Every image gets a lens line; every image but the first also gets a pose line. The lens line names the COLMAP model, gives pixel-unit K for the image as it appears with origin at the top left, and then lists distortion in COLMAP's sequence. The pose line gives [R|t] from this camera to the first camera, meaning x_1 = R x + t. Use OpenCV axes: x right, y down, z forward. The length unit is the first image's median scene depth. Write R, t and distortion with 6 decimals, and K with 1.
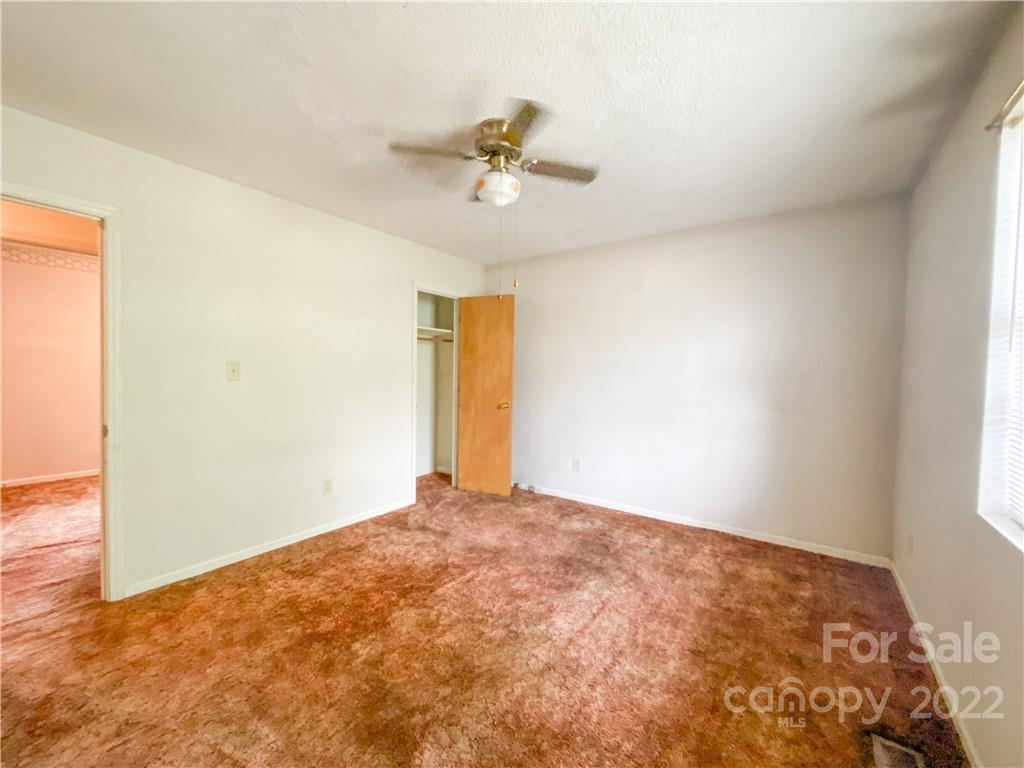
lens RADIAL K [[416.1, 0, 520.5], [0, 416.1, 382.0], [0, 0, 1]] dist [-0.002093, -0.002177]
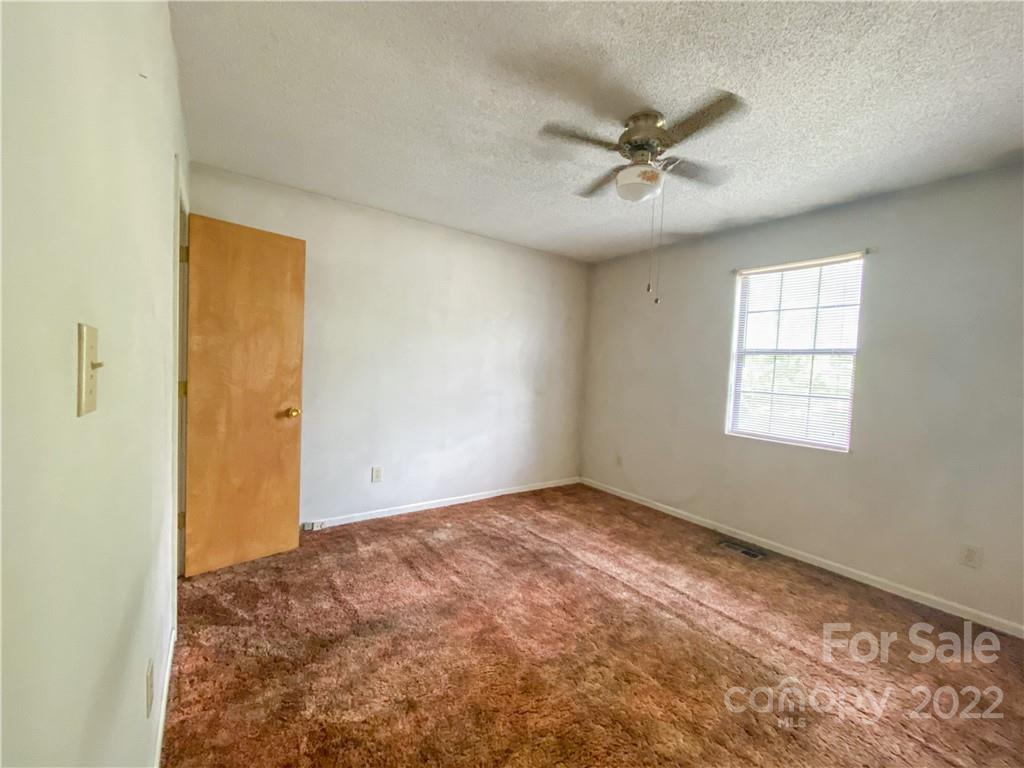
lens RADIAL K [[416.1, 0, 515.1], [0, 416.1, 382.1], [0, 0, 1]] dist [-0.002093, -0.002177]
pose [[0.335689, -0.040082, 0.941120, -0.725781], [-0.012457, 0.998818, 0.046983, -0.032865], [-0.941891, -0.027495, 0.334793, 0.635684]]
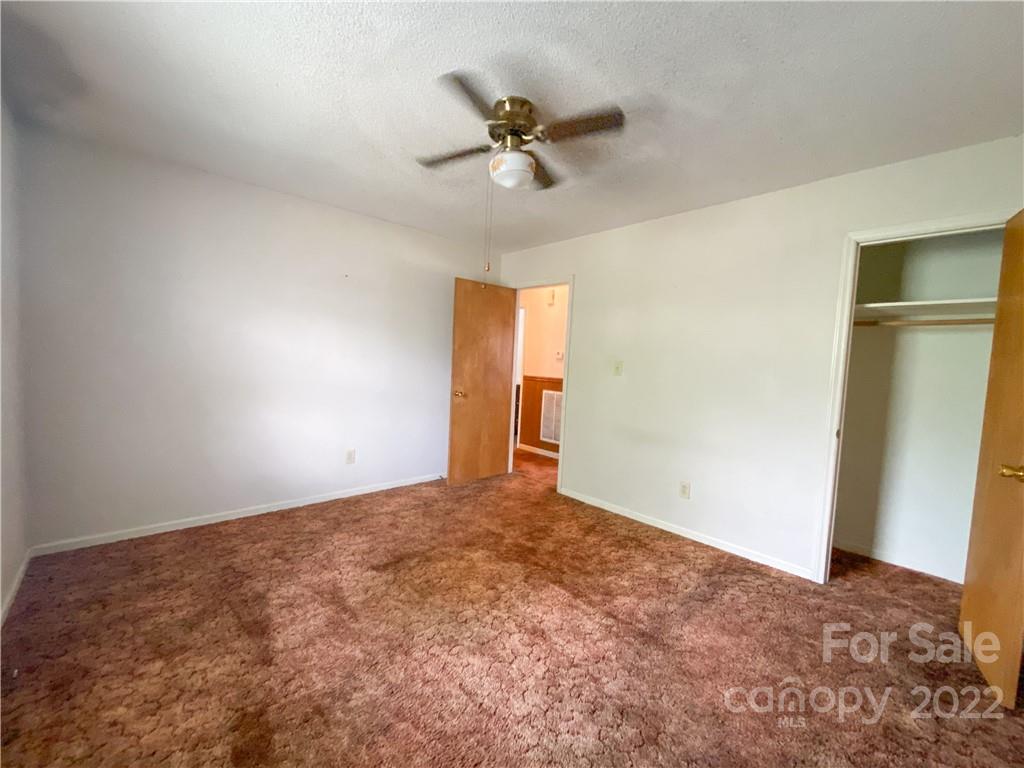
lens RADIAL K [[416.1, 0, 510.0], [0, 416.1, 390.3], [0, 0, 1]] dist [-0.002093, -0.002177]
pose [[-0.215388, 0.050413, -0.975226, 0.607449], [-0.077000, 0.994680, 0.068425, -0.017473], [0.973488, 0.089831, -0.210360, 0.842613]]
